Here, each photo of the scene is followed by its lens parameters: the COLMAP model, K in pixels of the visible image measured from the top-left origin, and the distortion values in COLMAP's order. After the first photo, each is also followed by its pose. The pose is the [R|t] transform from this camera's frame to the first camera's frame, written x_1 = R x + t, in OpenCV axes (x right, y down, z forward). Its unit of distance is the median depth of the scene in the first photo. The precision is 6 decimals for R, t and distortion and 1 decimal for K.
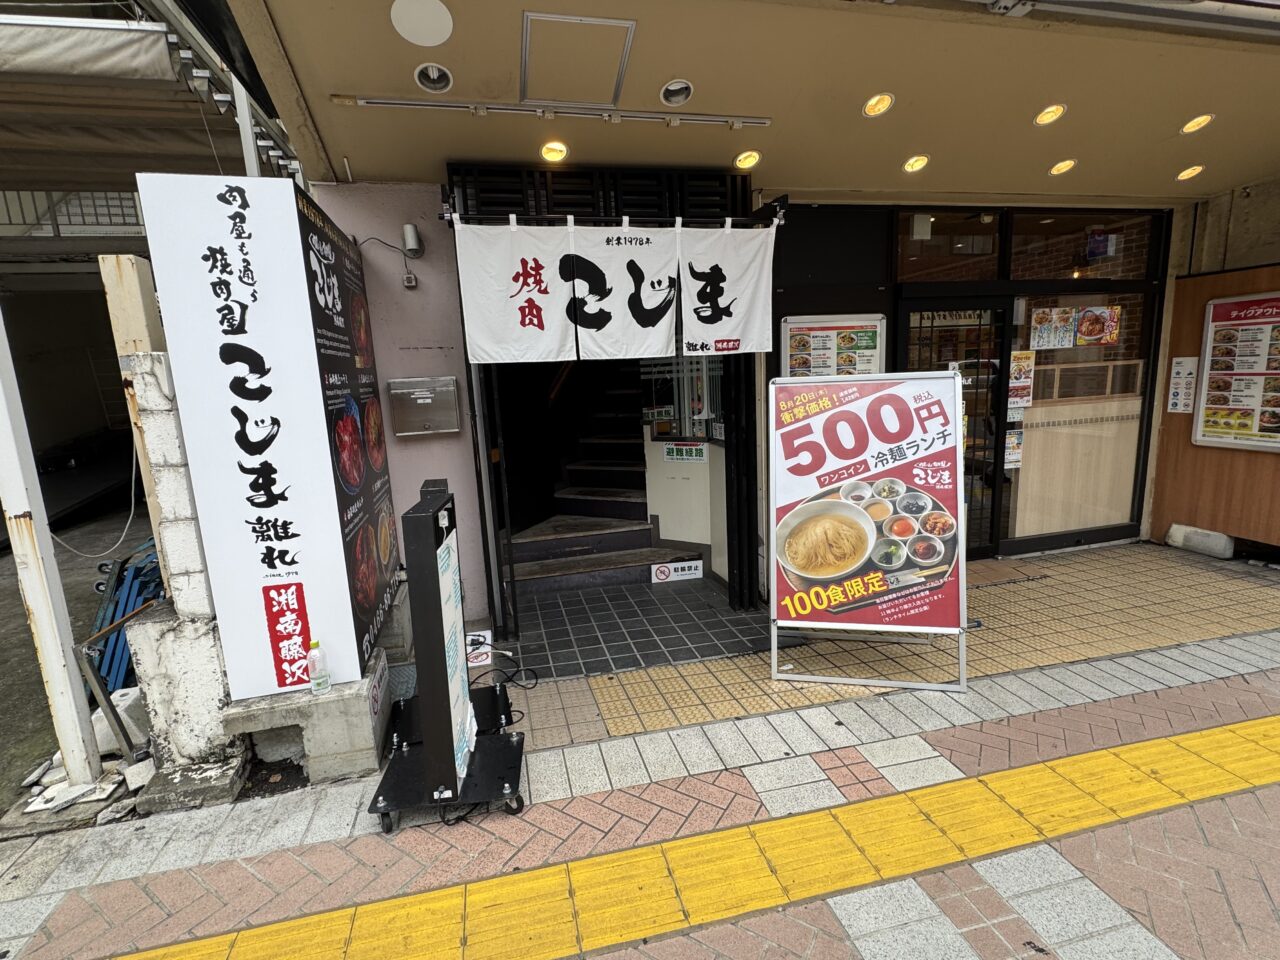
lens RADIAL K [[604.3, 0, 633.3], [0, 604.3, 481.0], [0, 0, 1]] dist [-0.000737, -0.000499]
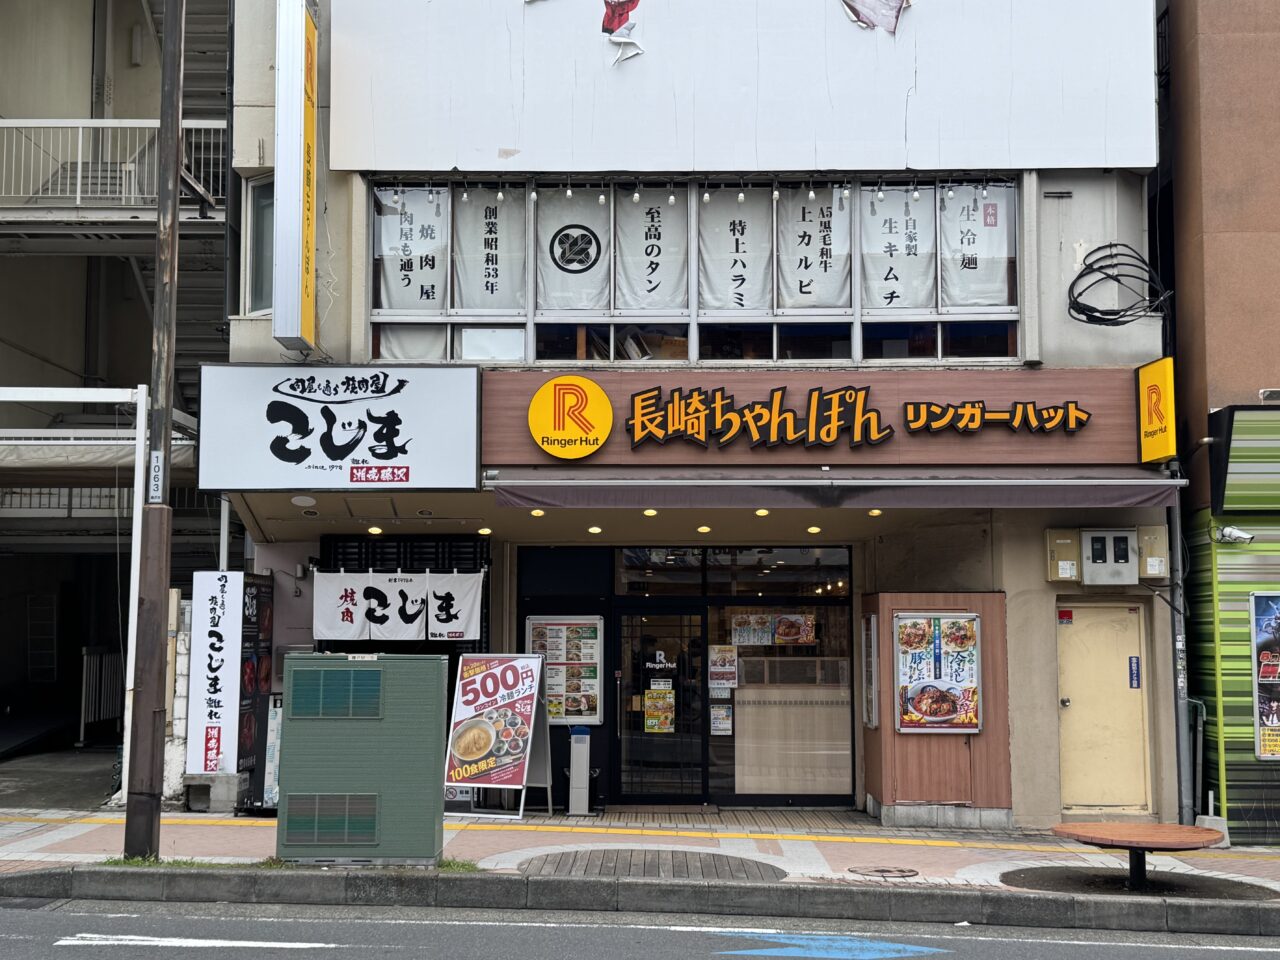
lens RADIAL K [[1563.5, 0, 648.0], [0, 1563.5, 478.4], [0, 0, 1]] dist [0.096223, 0.000000]
pose [[0.971350, 0.024030, -0.236434, 1.968194], [-0.088070, 0.960437, -0.264207, 0.554947], [0.220731, 0.277460, 0.935037, -3.662380]]
